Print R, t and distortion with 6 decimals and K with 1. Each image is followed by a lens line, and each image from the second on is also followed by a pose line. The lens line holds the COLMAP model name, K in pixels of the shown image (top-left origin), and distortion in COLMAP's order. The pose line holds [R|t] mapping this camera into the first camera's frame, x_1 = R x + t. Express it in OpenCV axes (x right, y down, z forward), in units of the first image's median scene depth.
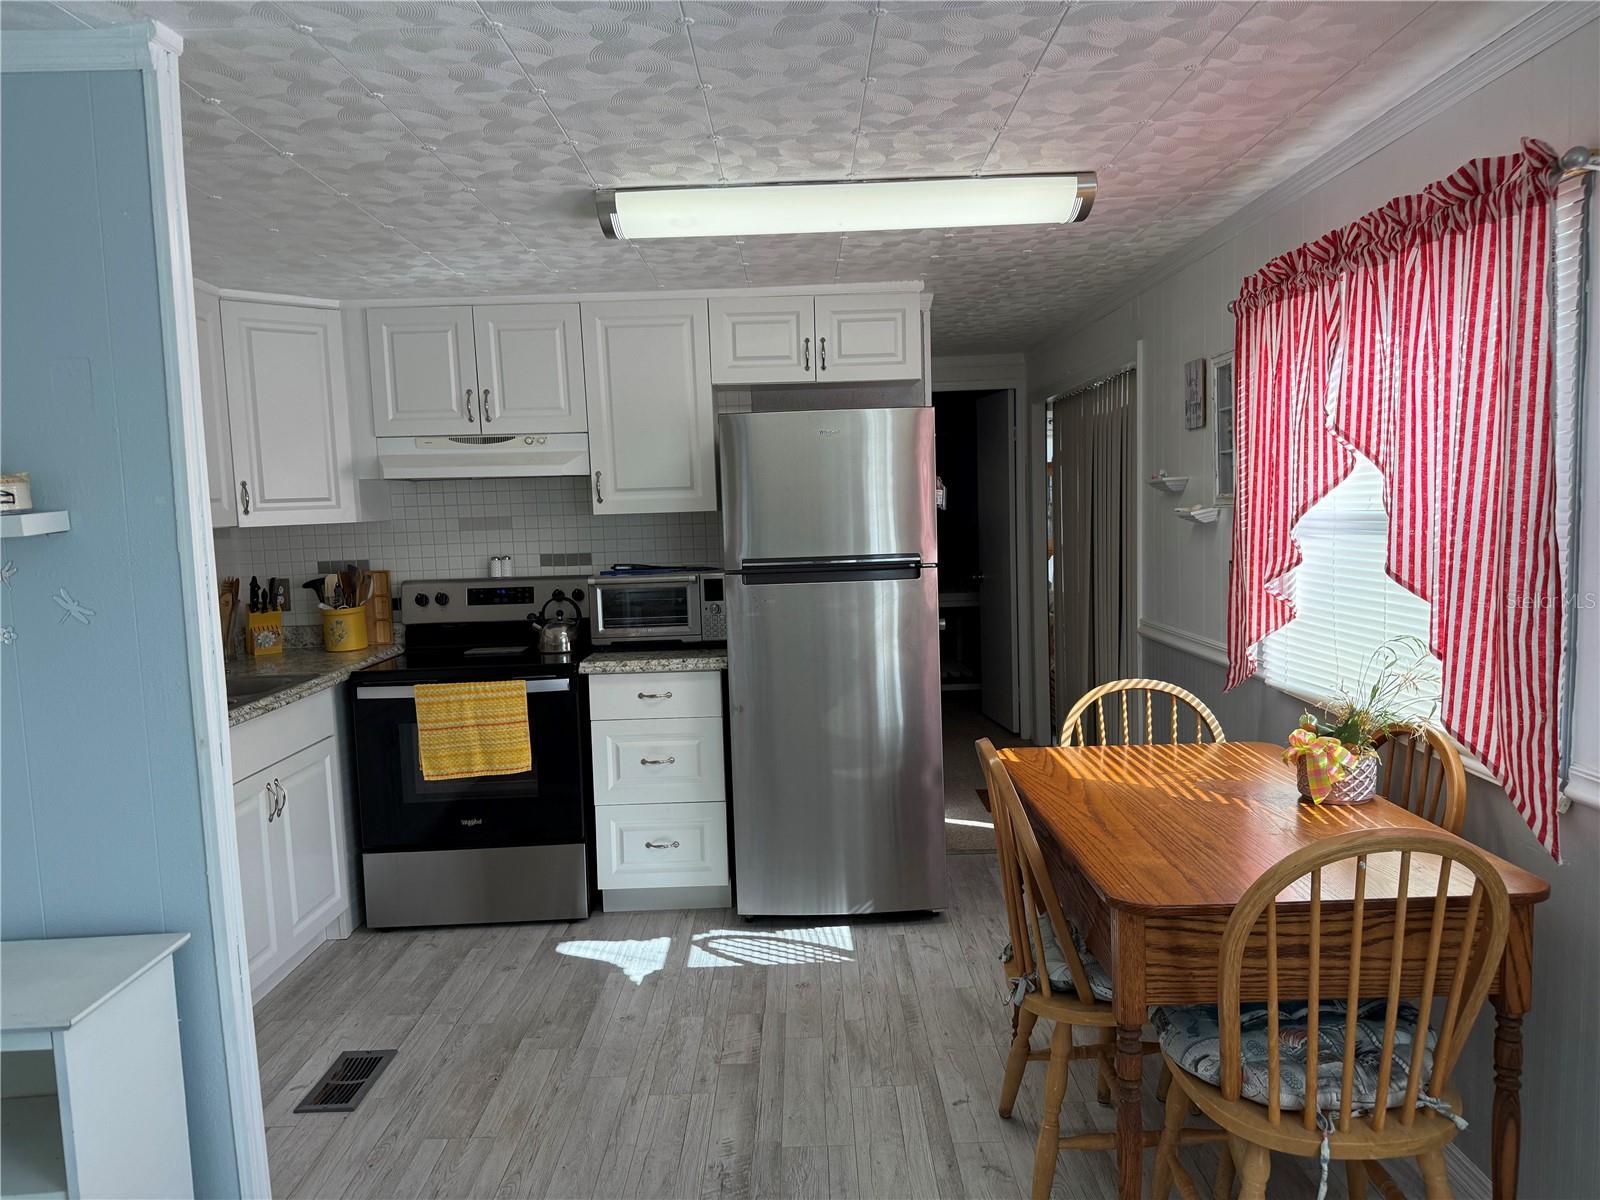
lens RADIAL K [[1114.2, 0, 802.9], [0, 1114.2, 608.7], [0, 0, 1]] dist [0.120341, -0.155909]
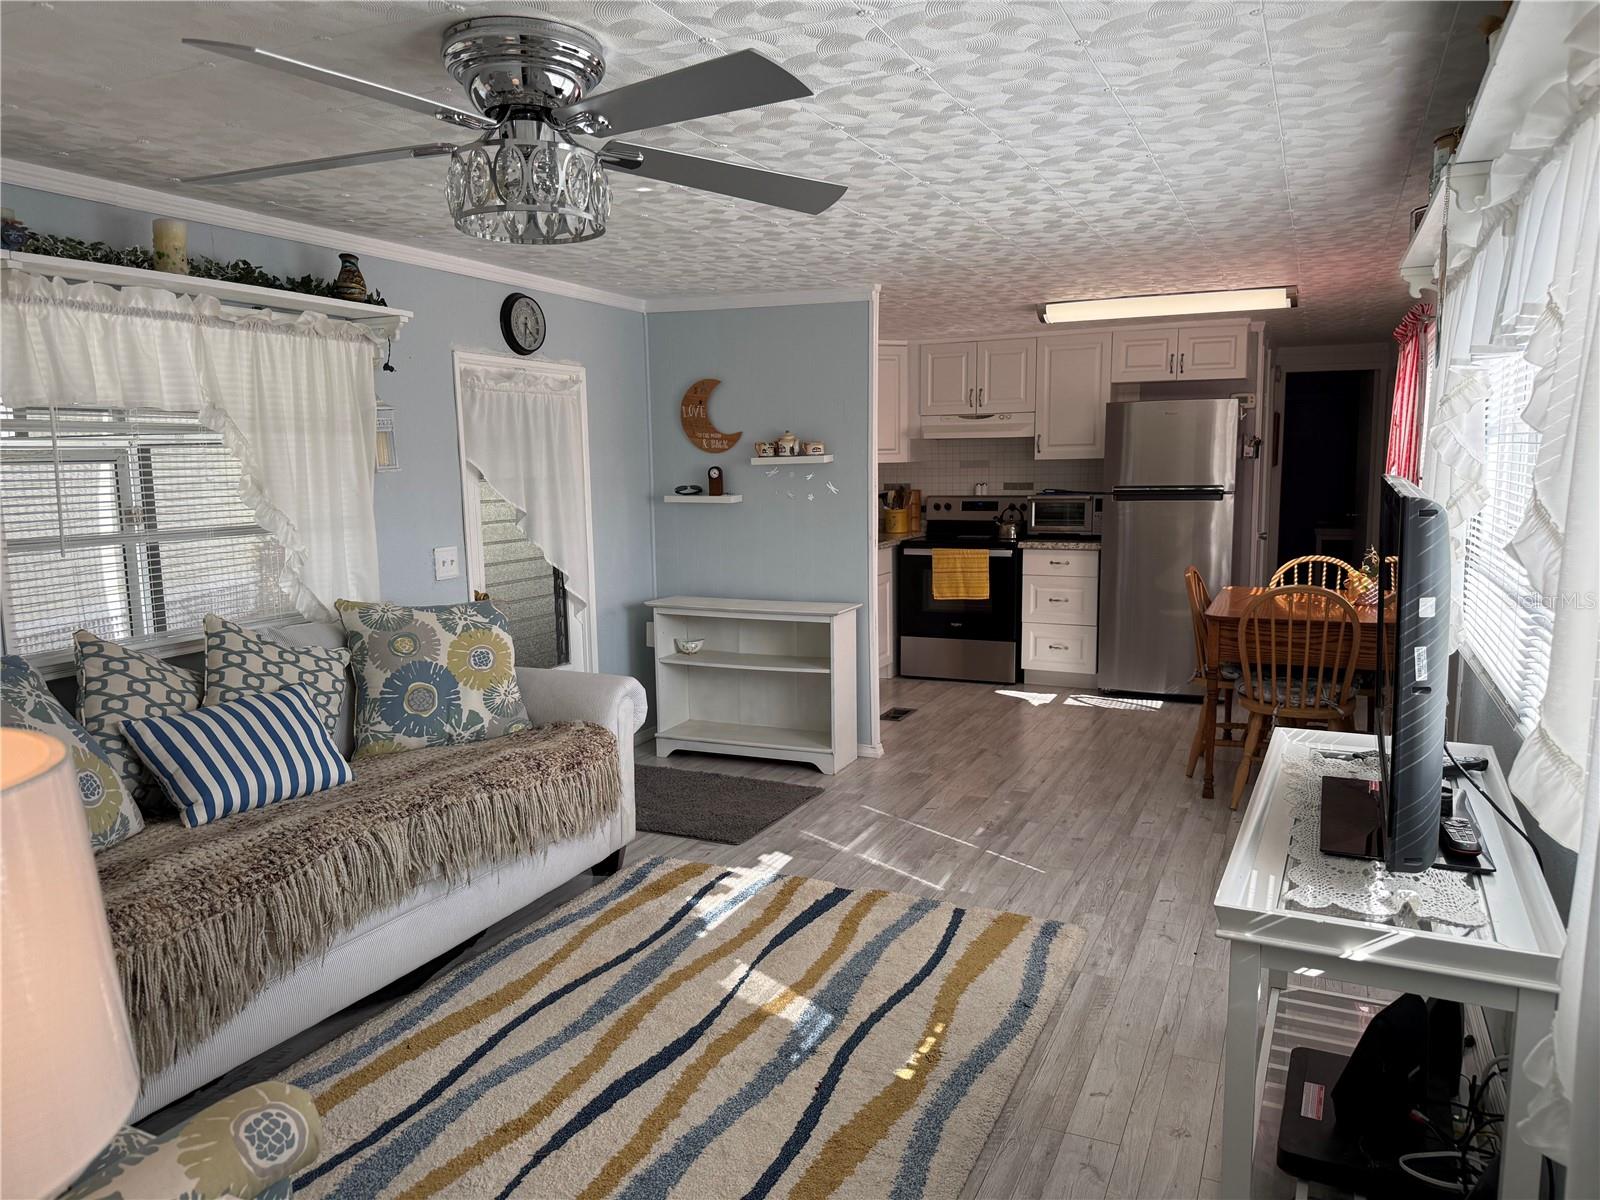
lens RADIAL K [[1114.2, 0, 802.9], [0, 1114.2, 608.7], [0, 0, 1]] dist [0.120341, -0.155909]
pose [[0.908317, 0.078064, -0.410934, 0.225495], [-0.058936, 0.996515, 0.059034, 0.066377], [0.414110, -0.029403, 0.909752, -0.759652]]
